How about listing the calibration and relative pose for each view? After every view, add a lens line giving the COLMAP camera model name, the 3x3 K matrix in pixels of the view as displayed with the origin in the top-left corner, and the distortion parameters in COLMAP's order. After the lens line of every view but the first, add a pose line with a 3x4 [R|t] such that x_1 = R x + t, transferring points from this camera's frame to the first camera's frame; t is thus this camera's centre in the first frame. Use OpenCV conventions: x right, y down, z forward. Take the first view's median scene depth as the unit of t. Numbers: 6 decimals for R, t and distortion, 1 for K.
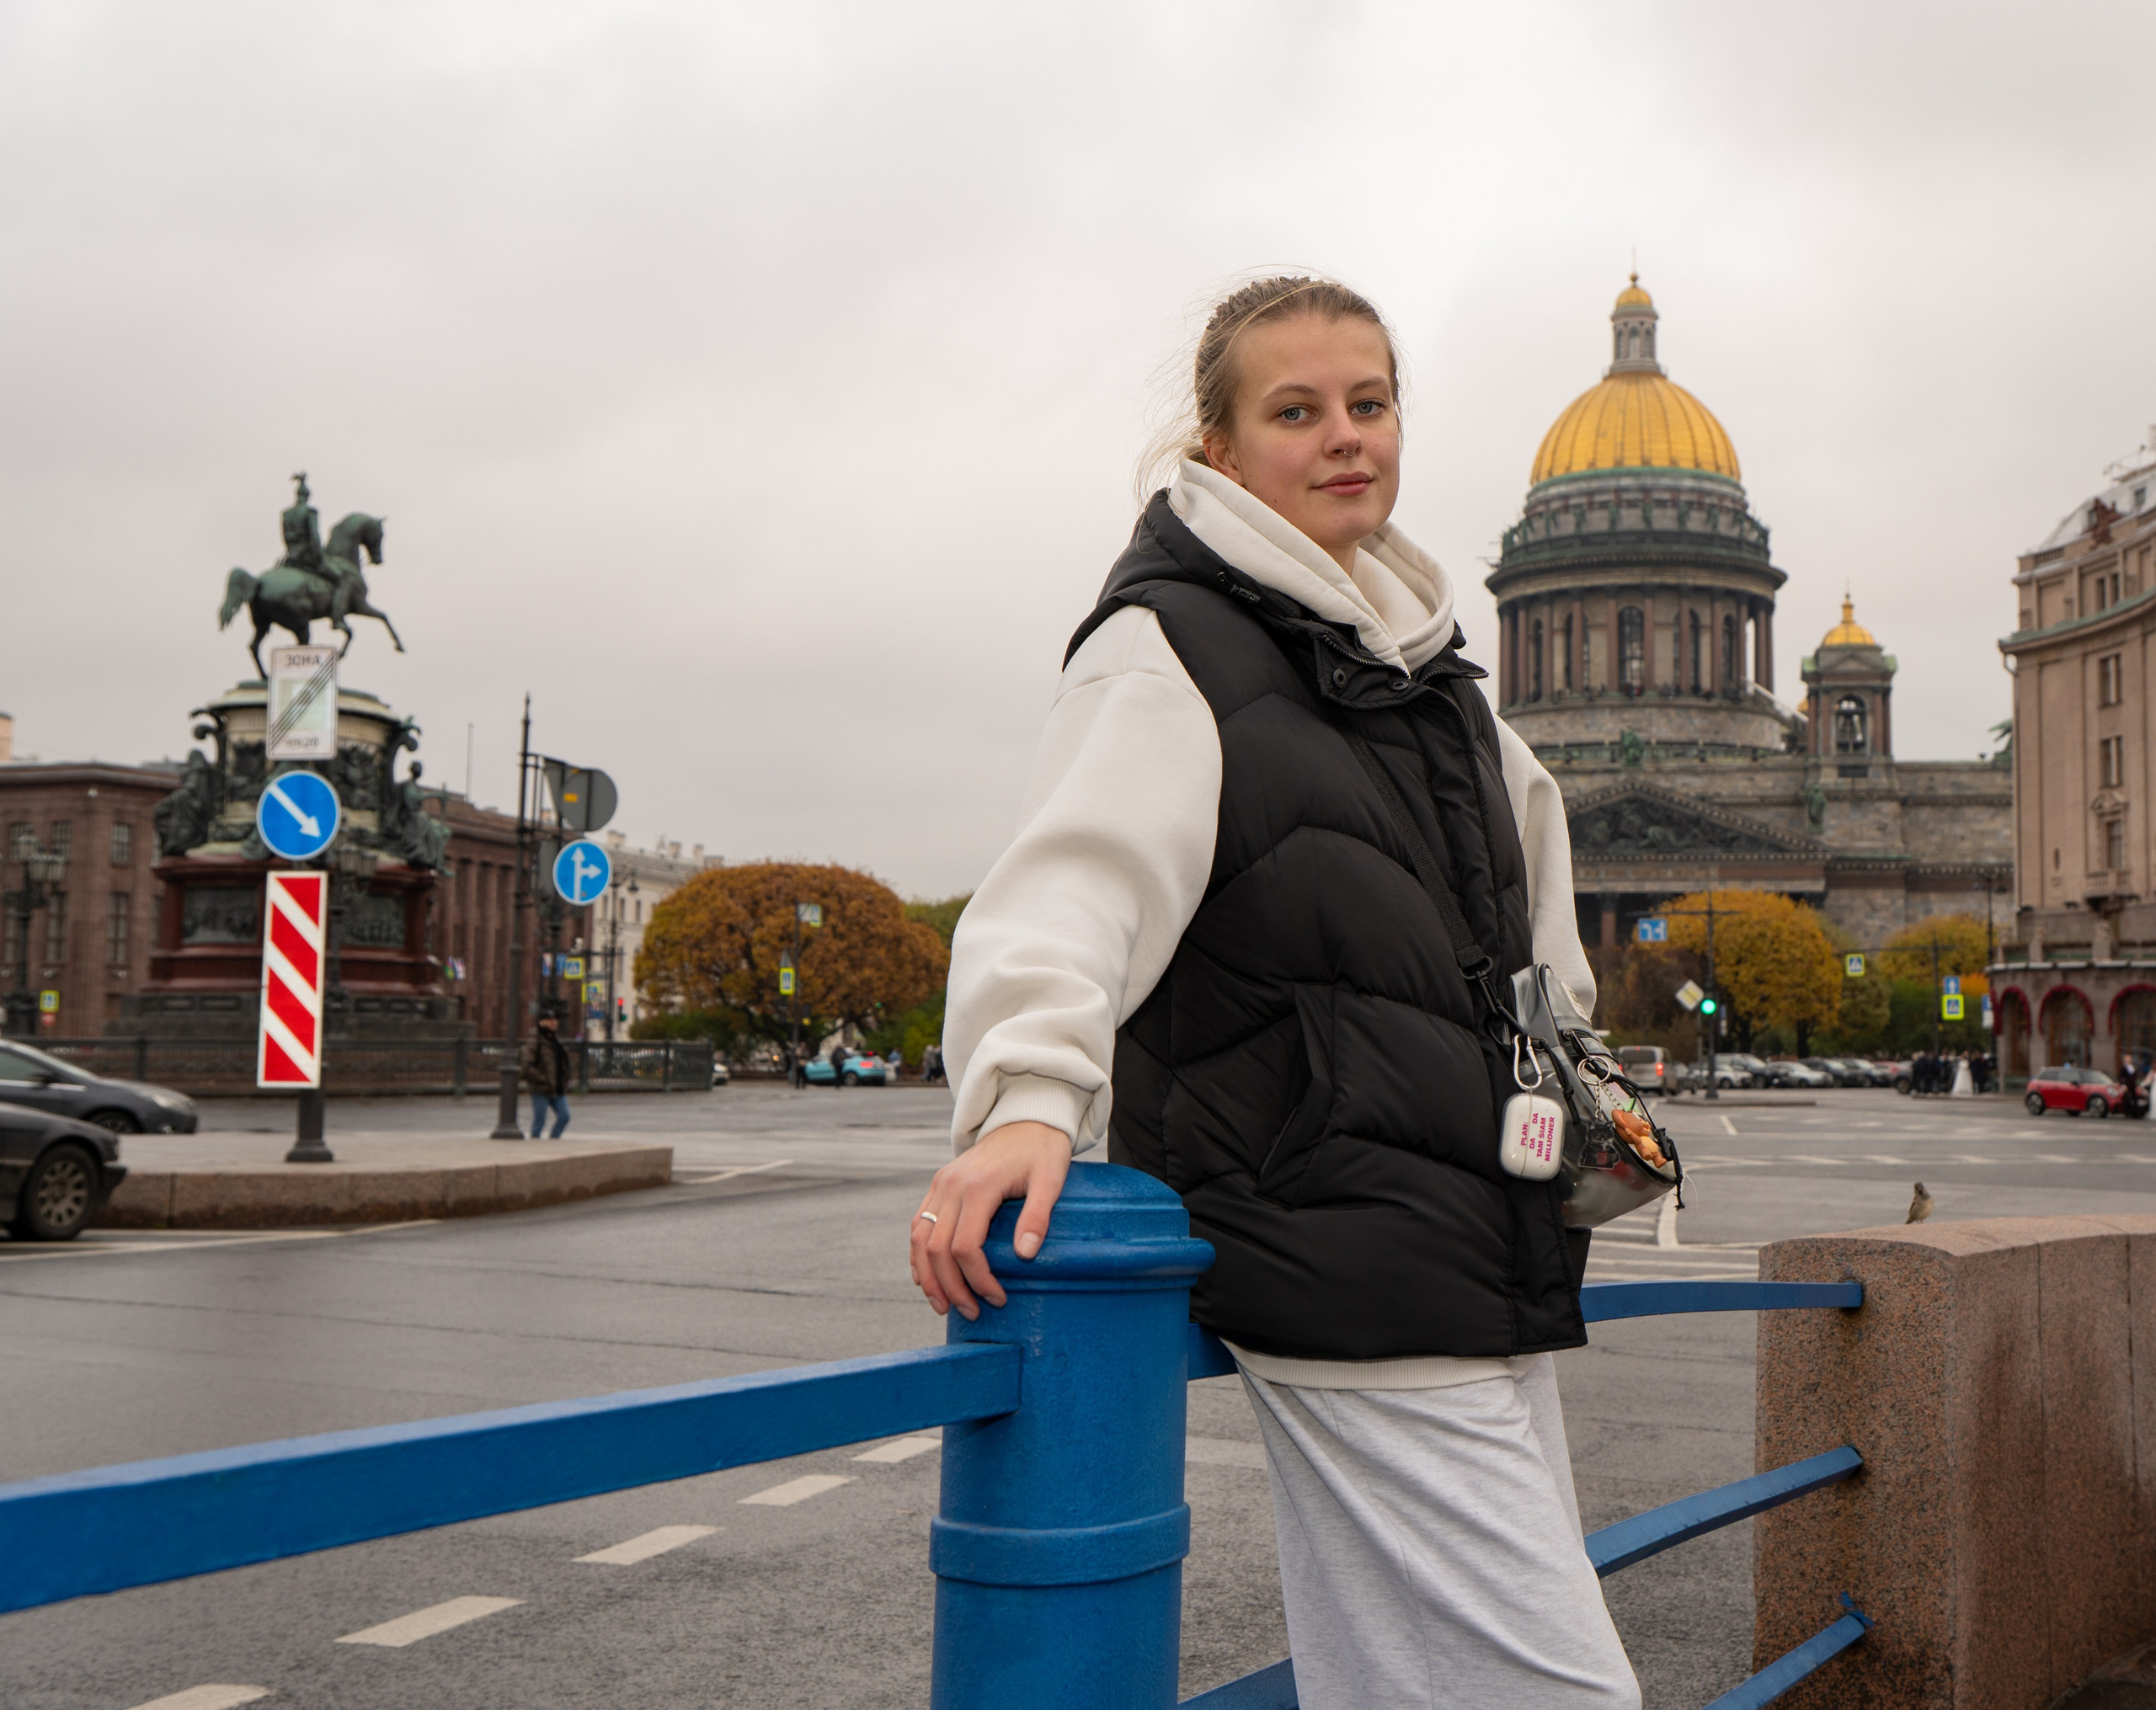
lens RADIAL K [[2709.9, 0, 1215.7], [0, 2709.9, 789.0], [0, 0, 1]] dist [-0.033670, 0.041395]
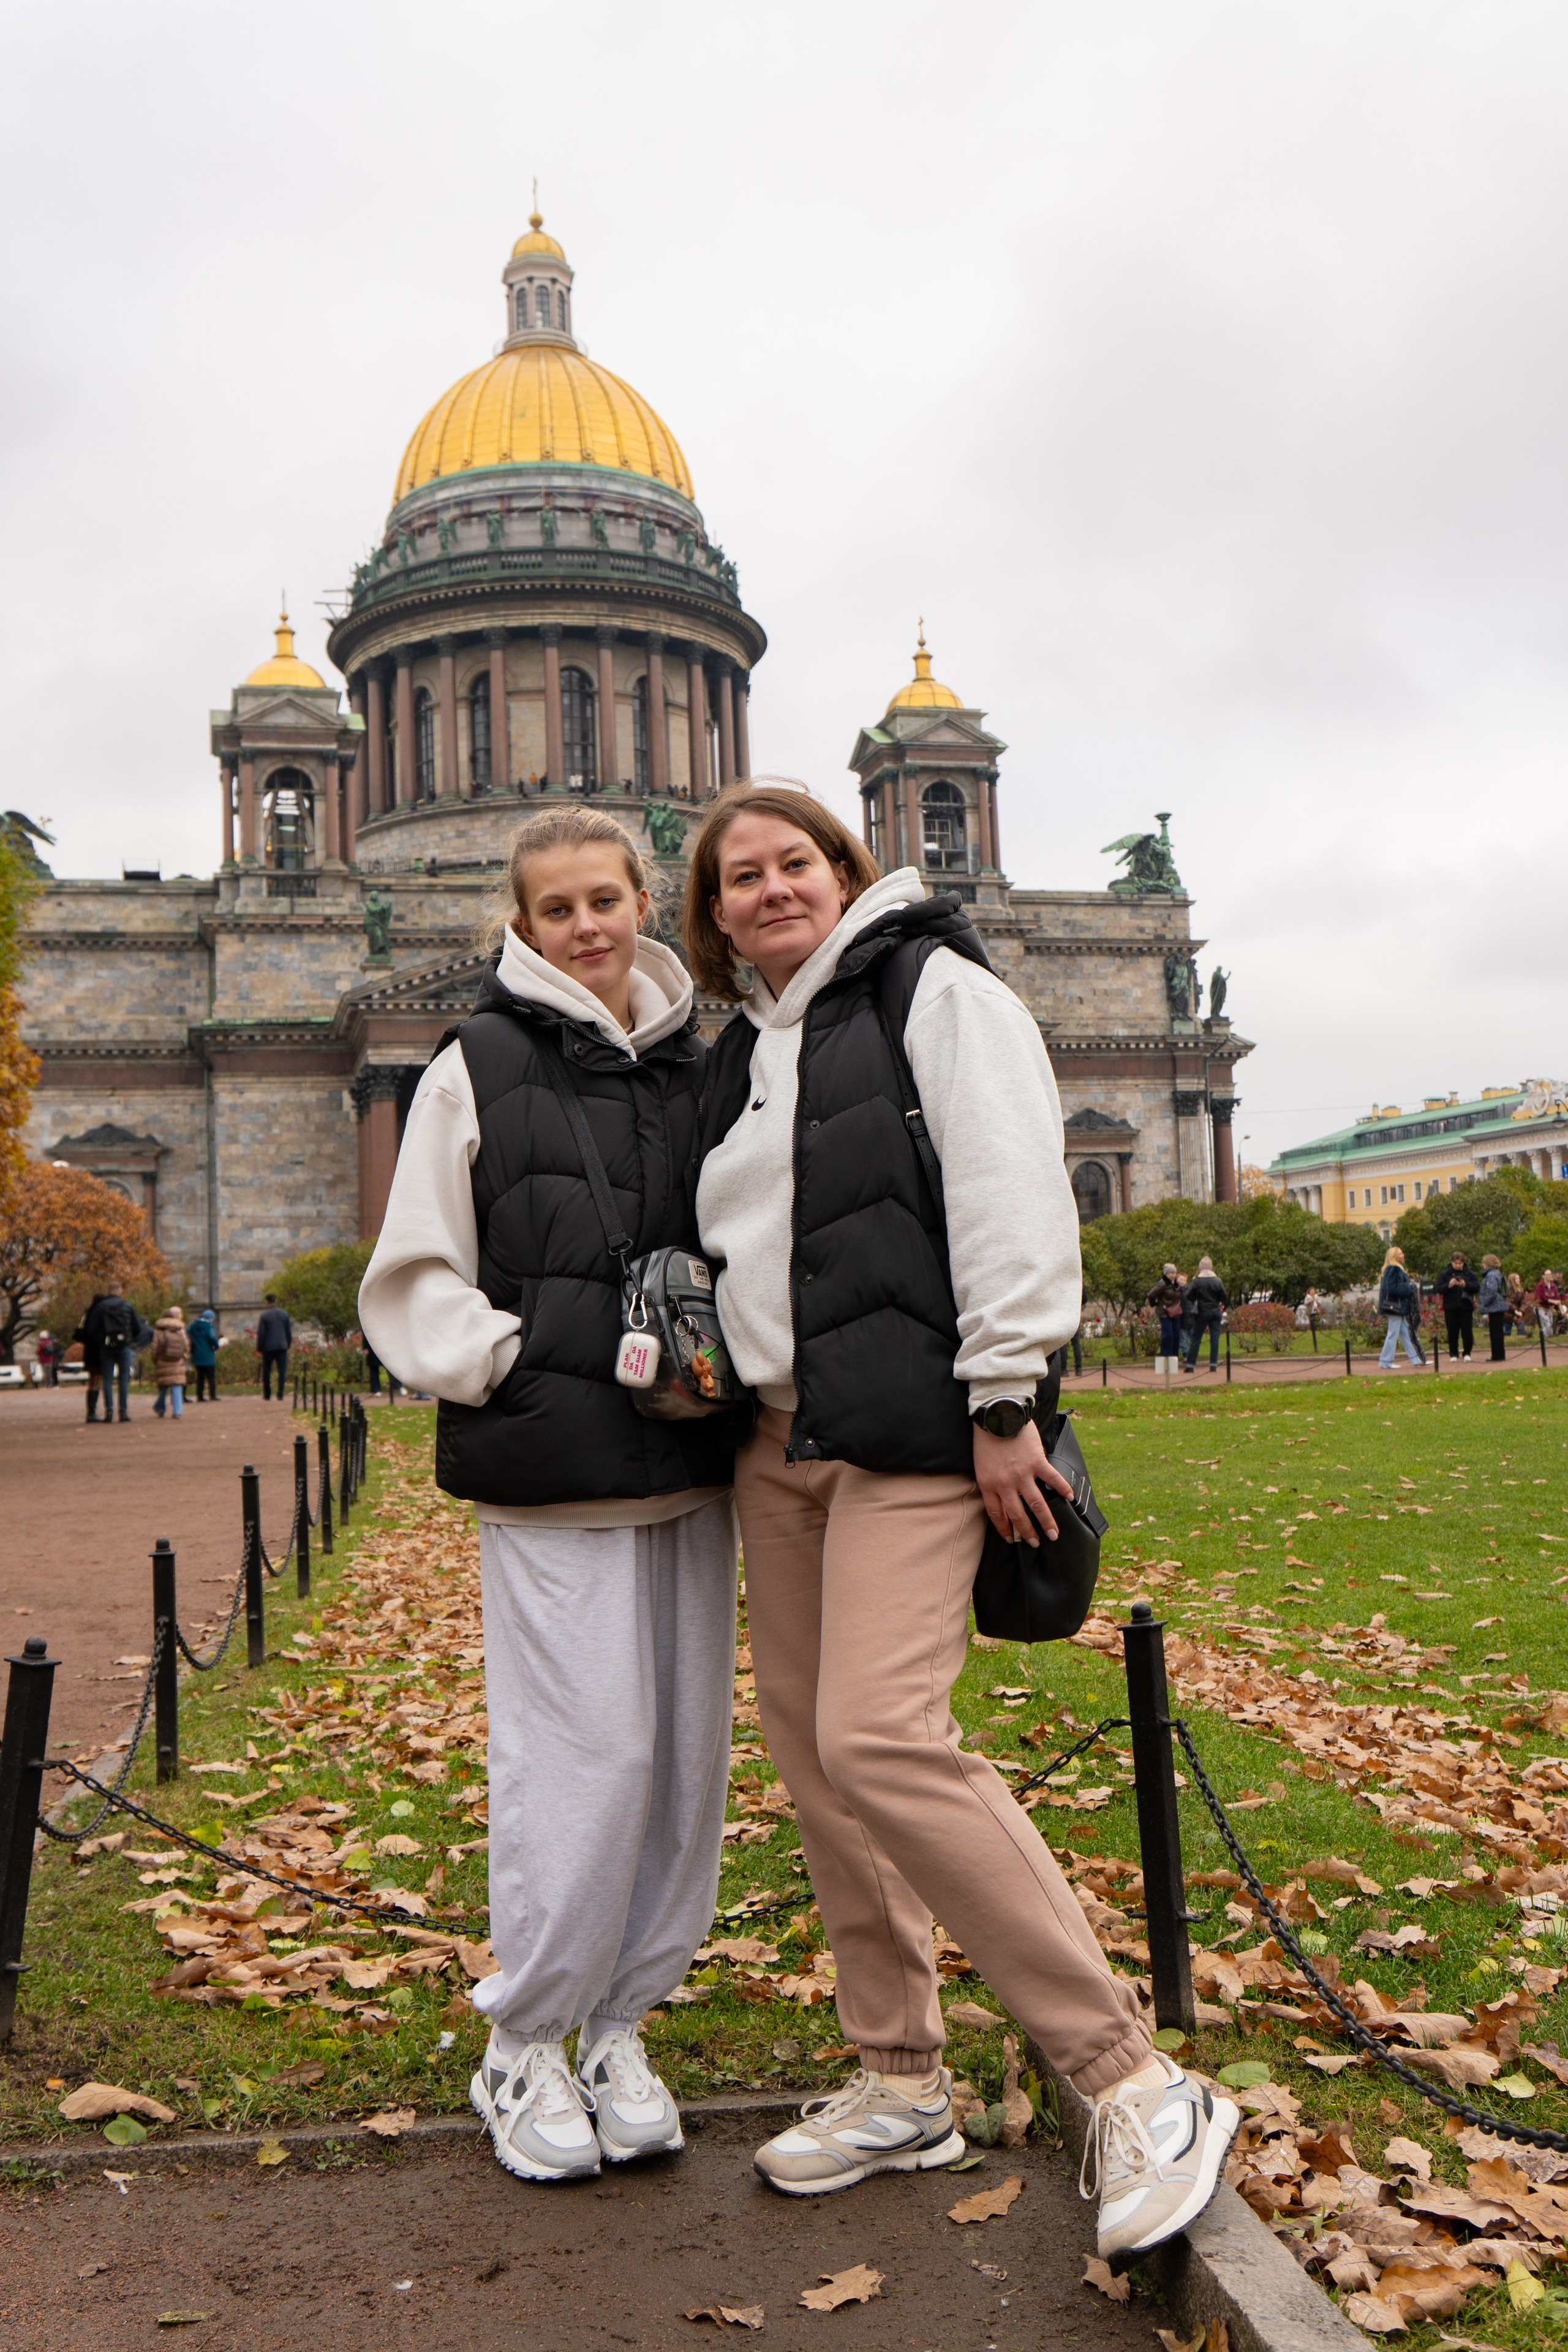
lens RADIAL K [[2265.3, 0, 784.0], [0, 2265.3, 1176.0], [0, 0, 1]] dist [-0.065453, 0.161034]
pose [[0.911468, -0.013979, 0.411134, -0.033697], [0.004709, 0.999712, 0.023551, 0.051339], [-0.411344, -0.019530, 0.911271, 0.524322]]
